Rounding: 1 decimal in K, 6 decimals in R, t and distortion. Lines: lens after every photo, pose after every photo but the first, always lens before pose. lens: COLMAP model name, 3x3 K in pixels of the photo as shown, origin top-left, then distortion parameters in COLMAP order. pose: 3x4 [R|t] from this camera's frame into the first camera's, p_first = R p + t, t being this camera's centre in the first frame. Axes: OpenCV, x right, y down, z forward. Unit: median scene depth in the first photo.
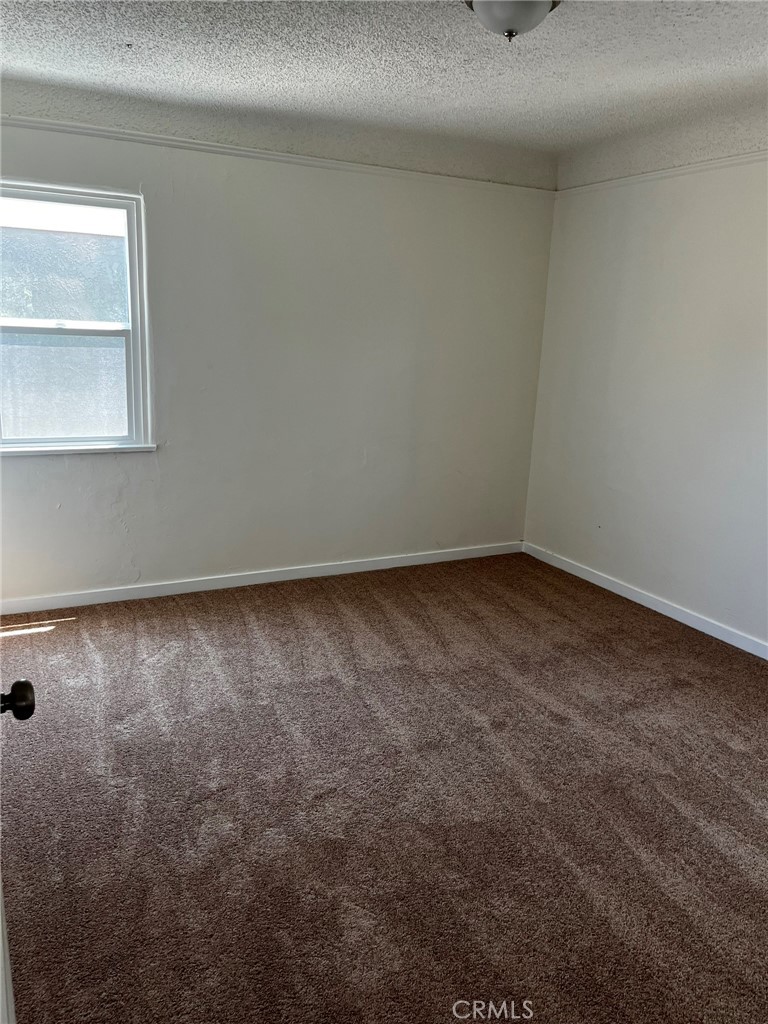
lens RADIAL K [[768.7, 0, 380.5], [0, 768.7, 504.7], [0, 0, 1]] dist [0.043487, -0.019904]
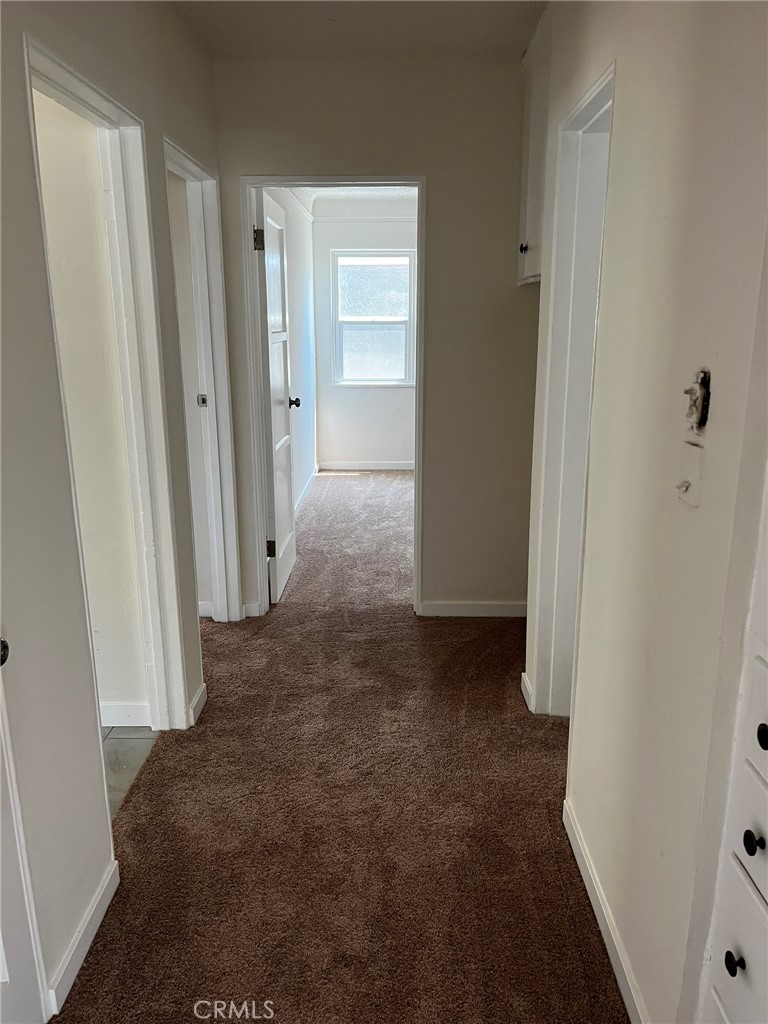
lens RADIAL K [[768.7, 0, 384.9], [0, 768.7, 511.7], [0, 0, 1]] dist [0.043487, -0.019904]
pose [[0.883373, 0.077578, -0.462206, 0.621029], [-0.073746, 0.996928, 0.026383, 0.224188], [0.462833, 0.010780, 0.886380, -0.795336]]
